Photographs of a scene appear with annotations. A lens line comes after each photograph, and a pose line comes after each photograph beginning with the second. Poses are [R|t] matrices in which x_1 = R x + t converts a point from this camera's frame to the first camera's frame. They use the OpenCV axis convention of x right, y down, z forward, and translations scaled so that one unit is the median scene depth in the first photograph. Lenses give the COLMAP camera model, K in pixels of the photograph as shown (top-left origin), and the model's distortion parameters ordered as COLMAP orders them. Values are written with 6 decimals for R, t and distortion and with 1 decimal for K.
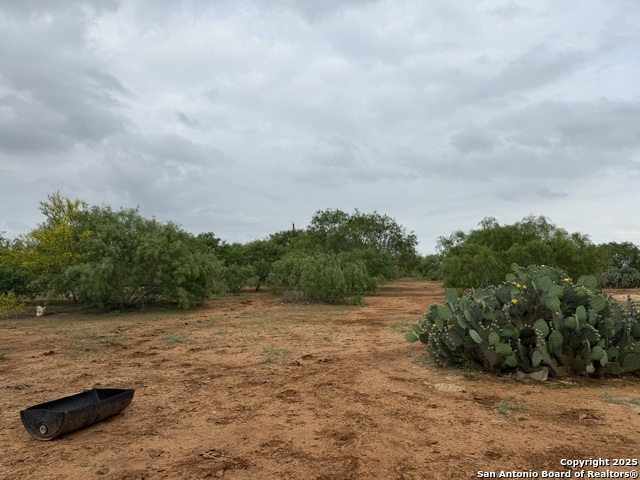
lens RADIAL K [[449.4, 0, 319.7], [0, 449.4, 232.6], [0, 0, 1]] dist [0.082726, -0.093078]
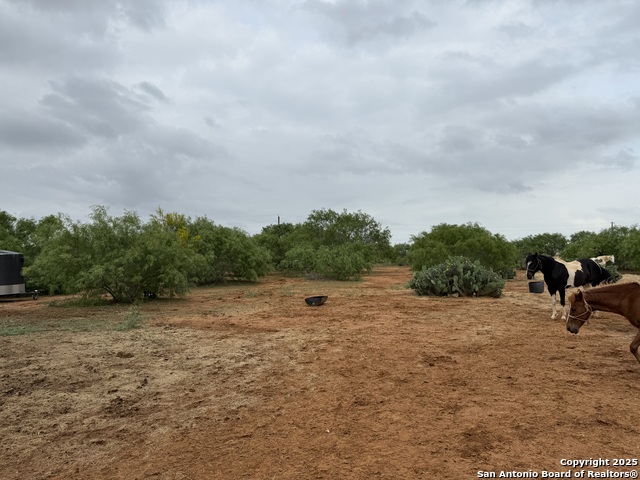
lens RADIAL K [[449.2, 0, 320.0], [0, 449.2, 240.0], [0, 0, 1]] dist [0.137618, -0.241548]
pose [[0.996793, -0.000322, 0.080017, -0.360699], [-0.003331, 0.998958, 0.045525, -0.096671], [-0.079949, -0.045645, 0.995753, -1.072885]]
